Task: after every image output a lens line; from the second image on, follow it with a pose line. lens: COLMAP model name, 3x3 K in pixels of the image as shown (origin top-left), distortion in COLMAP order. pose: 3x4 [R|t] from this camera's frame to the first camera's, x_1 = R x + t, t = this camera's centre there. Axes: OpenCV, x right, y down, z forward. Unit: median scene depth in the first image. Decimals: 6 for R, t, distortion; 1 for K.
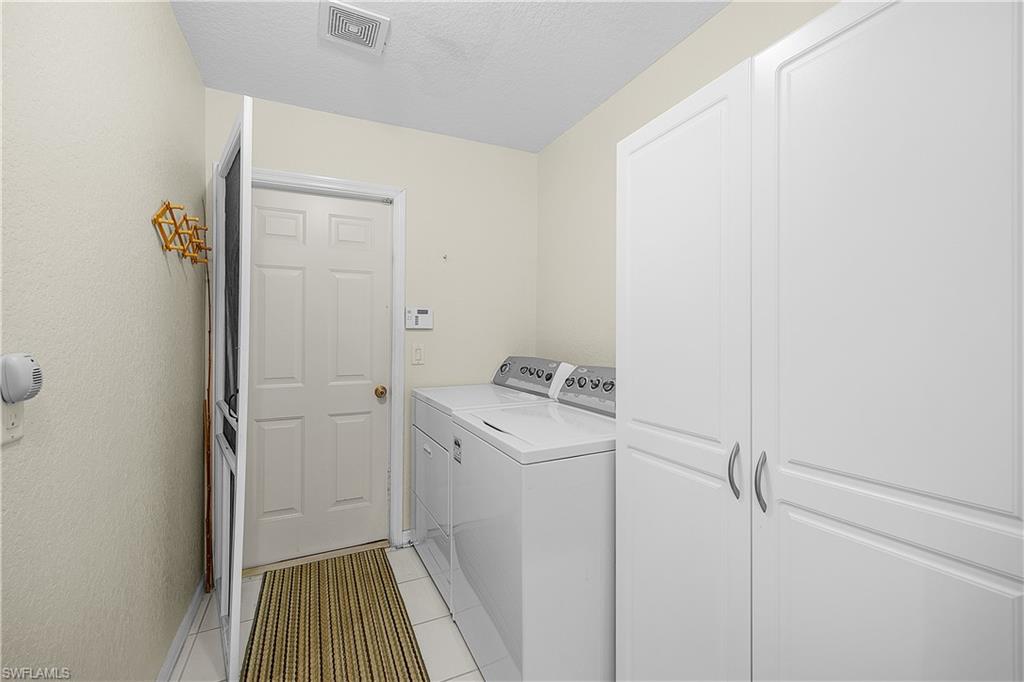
lens RADIAL K [[430.8, 0, 514.4], [0, 430.8, 338.7], [0, 0, 1]] dist [0.002070, -0.000394]
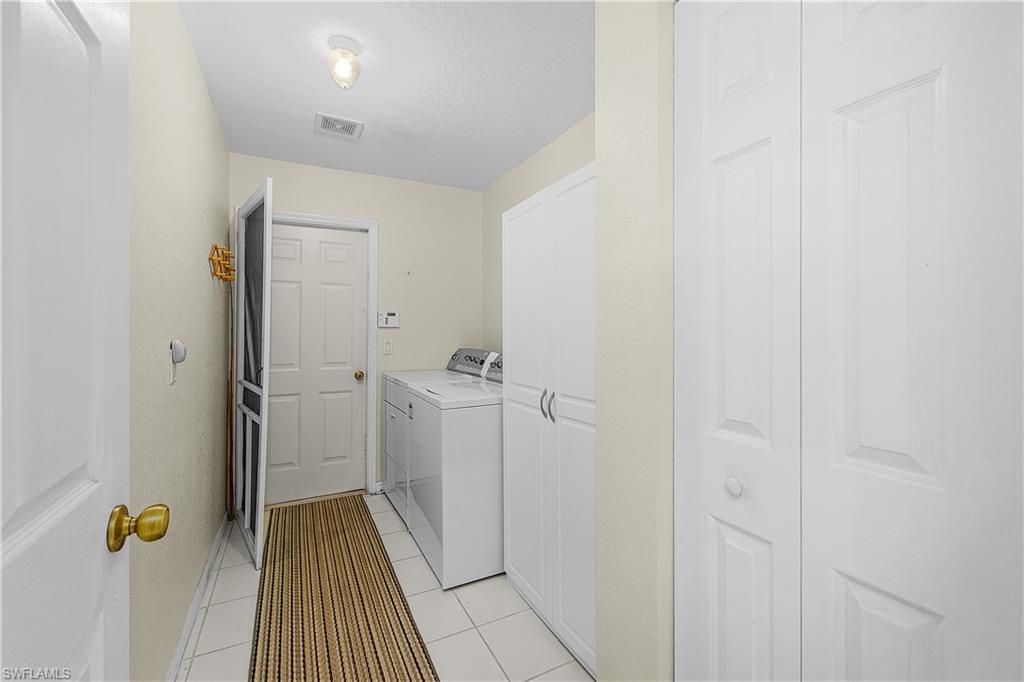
lens RADIAL K [[430.8, 0, 510.9], [0, 430.8, 335.5], [0, 0, 1]] dist [0.002070, -0.000394]
pose [[0.999678, -0.001071, 0.025357, 0.129108], [0.001113, 0.999998, -0.001654, 0.005270], [-0.025355, 0.001681, 0.999677, -0.352582]]
